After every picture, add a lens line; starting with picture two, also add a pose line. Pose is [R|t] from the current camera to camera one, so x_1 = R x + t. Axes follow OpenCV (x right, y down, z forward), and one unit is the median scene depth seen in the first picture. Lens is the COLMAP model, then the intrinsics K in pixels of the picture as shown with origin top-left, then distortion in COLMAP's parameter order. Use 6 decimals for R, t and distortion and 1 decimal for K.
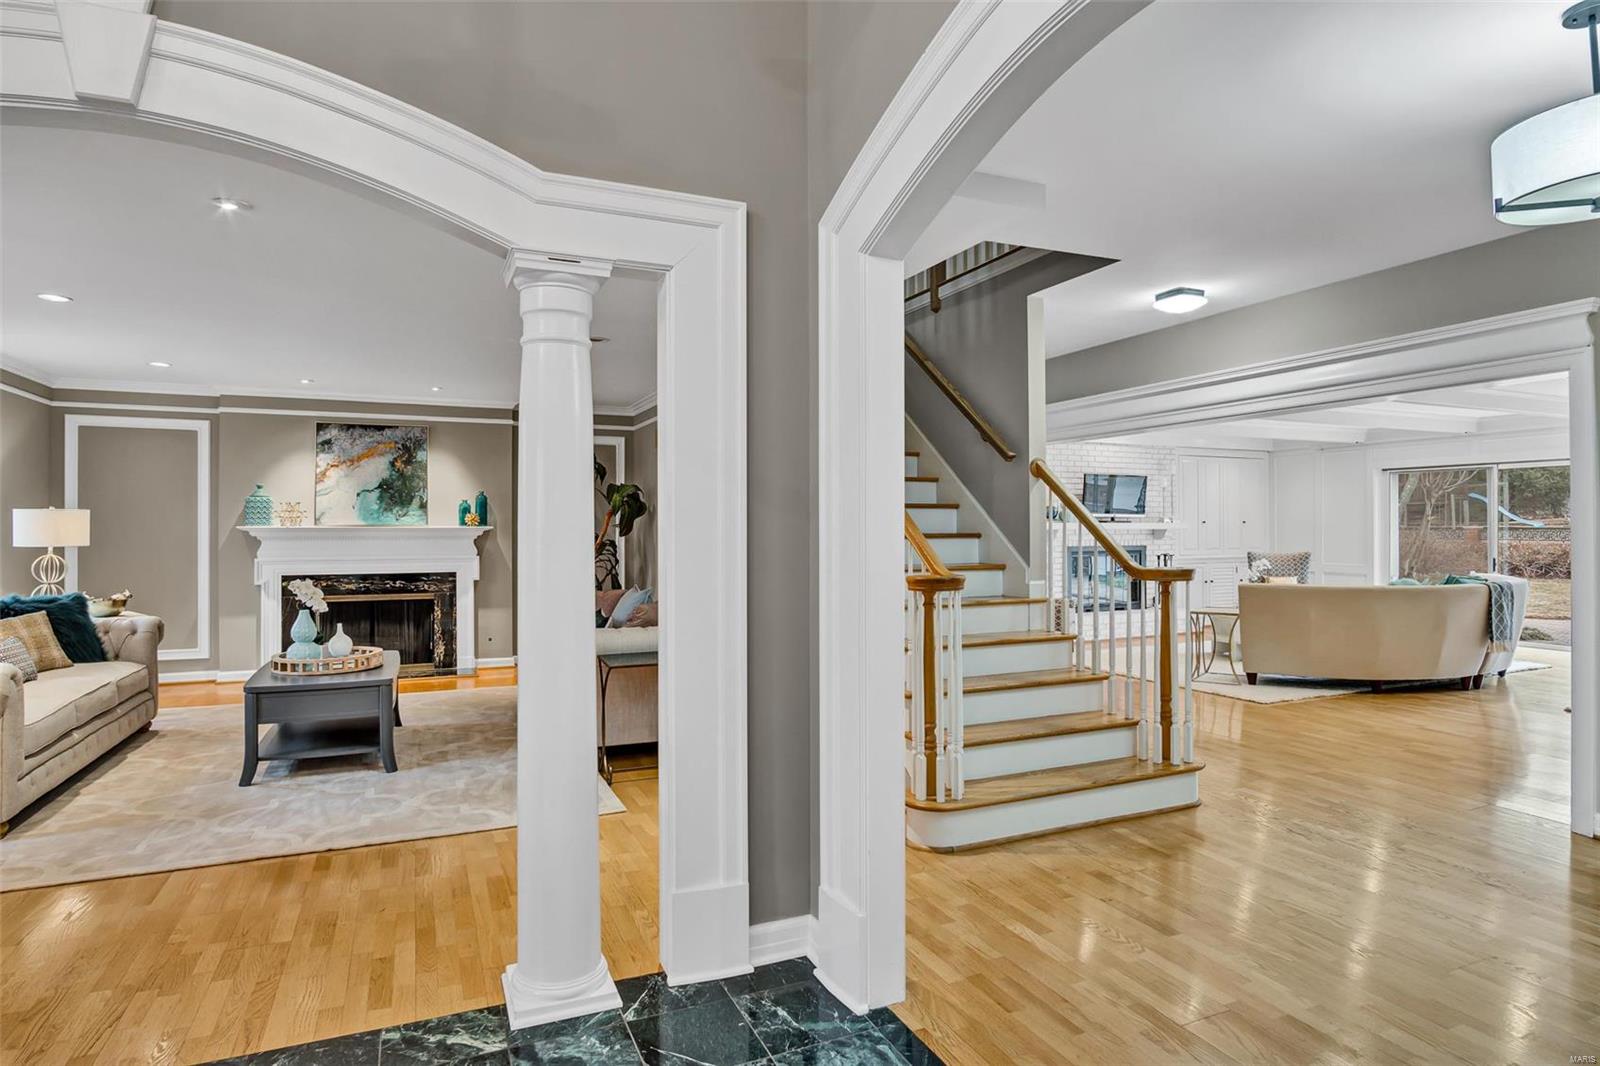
lens RADIAL K [[882.6, 0, 797.7], [0, 882.6, 522.1], [0, 0, 1]] dist [-0.032113, 0.007660]
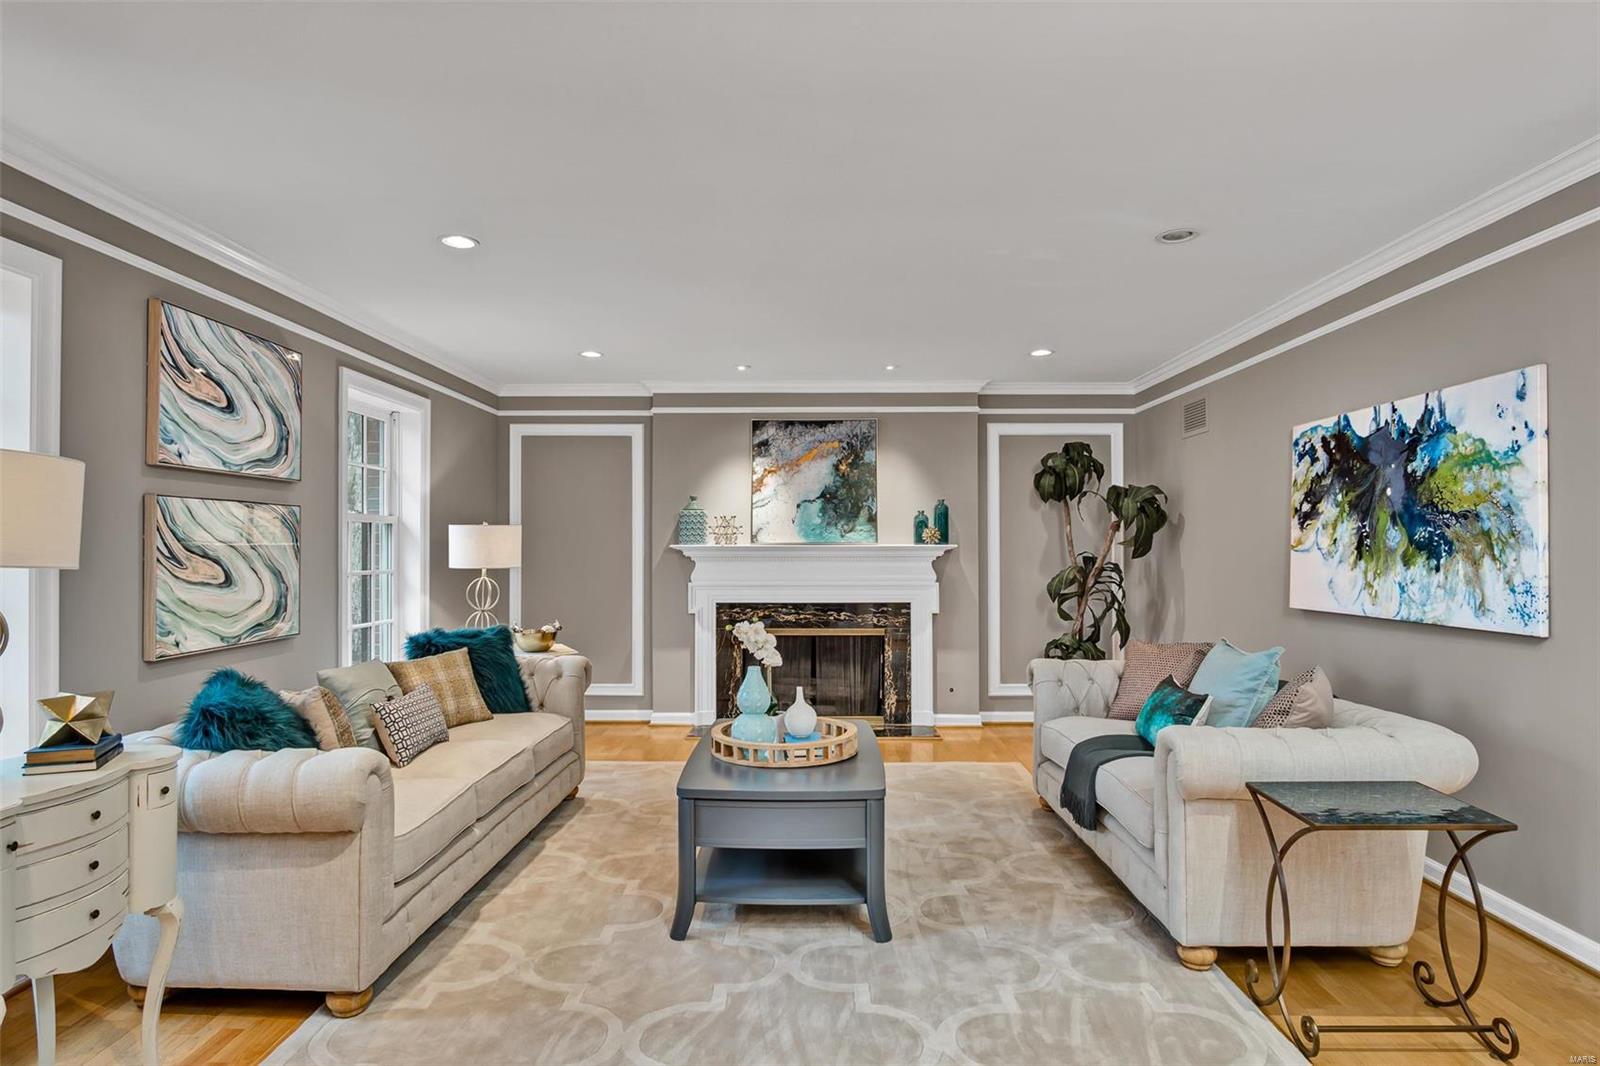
lens RADIAL K [[882.6, 0, 800.9], [0, 882.6, 539.1], [0, 0, 1]] dist [-0.032113, 0.007660]
pose [[0.910083, -0.002905, -0.414416, -0.171506], [0.002376, 0.999996, -0.001792, 0.001451], [0.414419, 0.000647, 0.910086, 0.270933]]
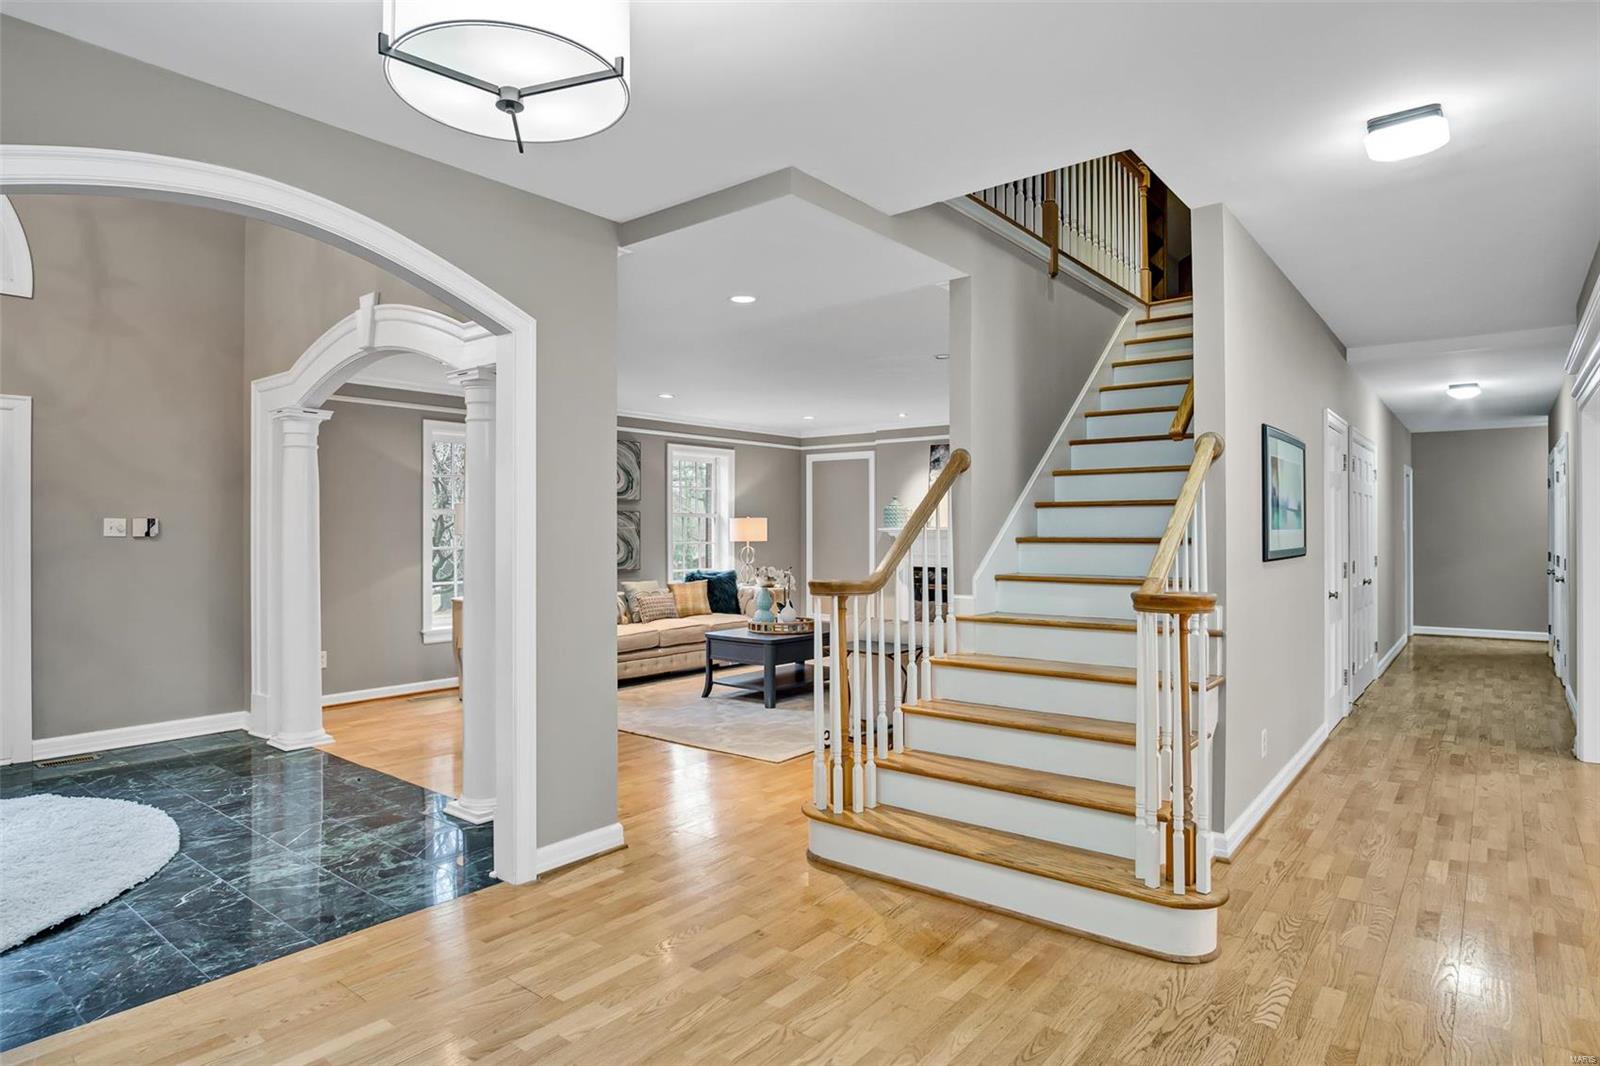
lens RADIAL K [[882.6, 0, 788.1], [0, 882.6, 529.1], [0, 0, 1]] dist [-0.032113, 0.007660]
pose [[0.459417, 0.000347, -0.888220, 0.514705], [0.006682, 0.999970, 0.003847, -0.000096], [0.888195, -0.007703, 0.459401, 0.259761]]
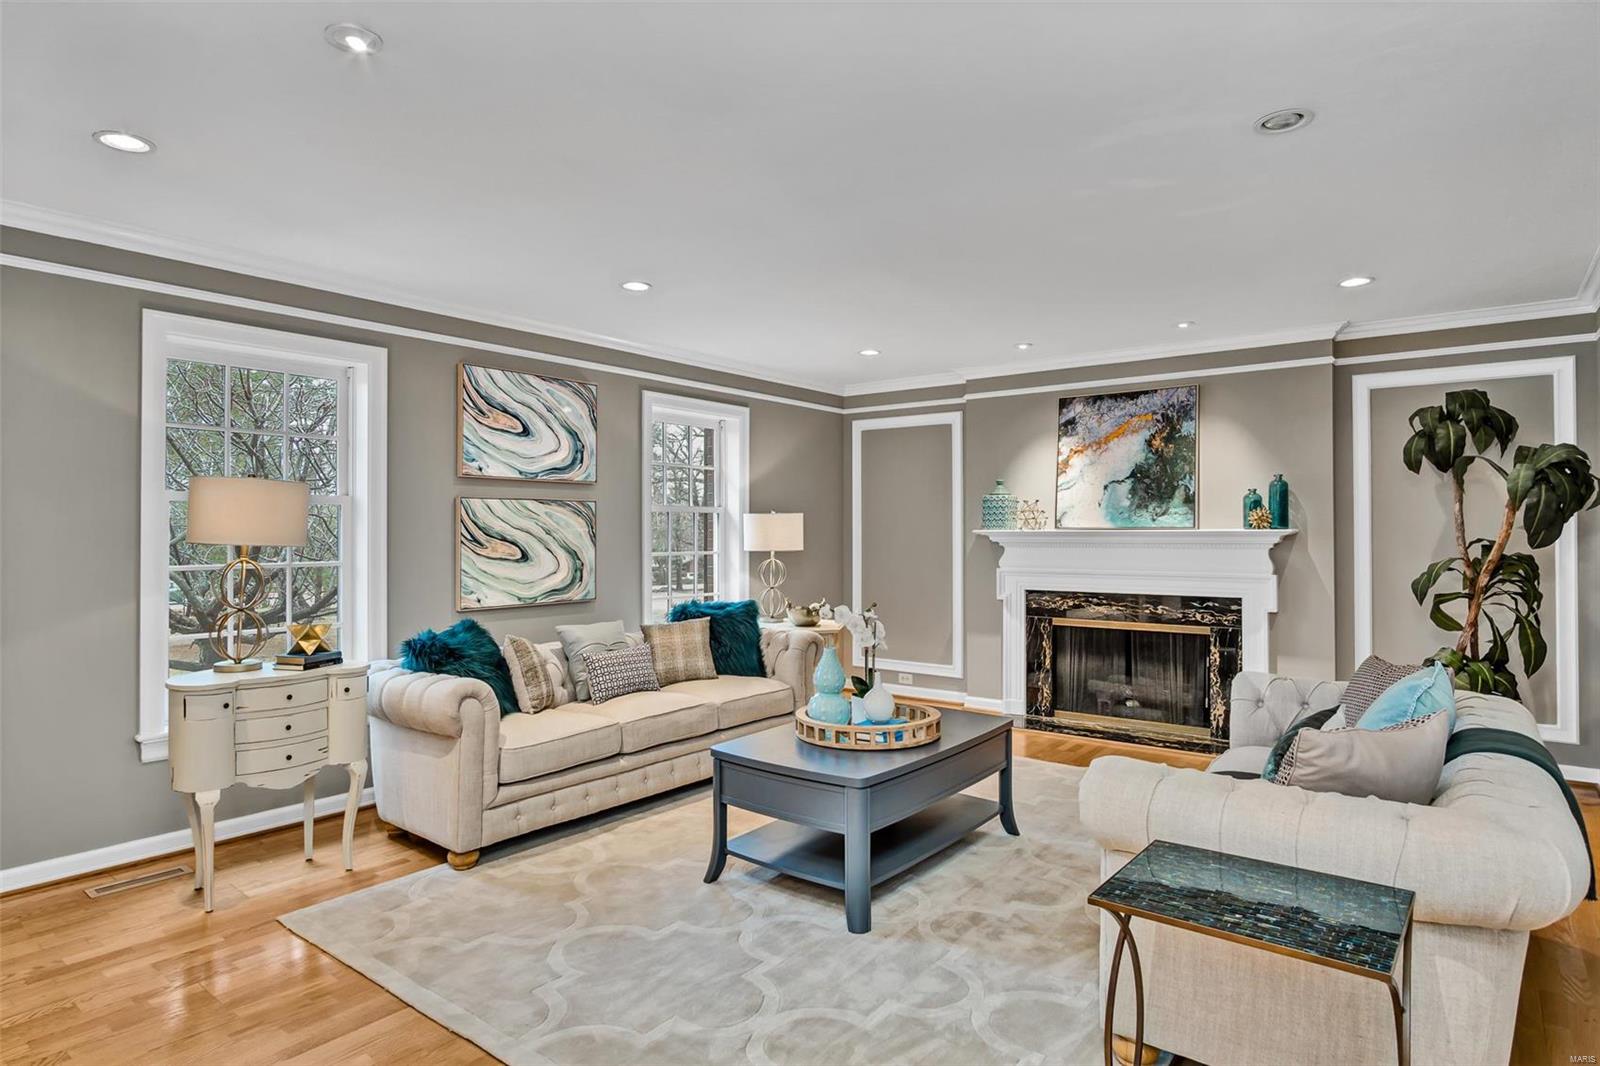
lens RADIAL K [[882.6, 0, 797.3], [0, 882.6, 520.3], [0, 0, 1]] dist [-0.032113, 0.007660]
pose [[0.479515, -0.010359, -0.877473, 0.037984], [0.007117, 0.999943, -0.007915, 0.001331], [0.877505, -0.002450, 0.479561, 0.442178]]
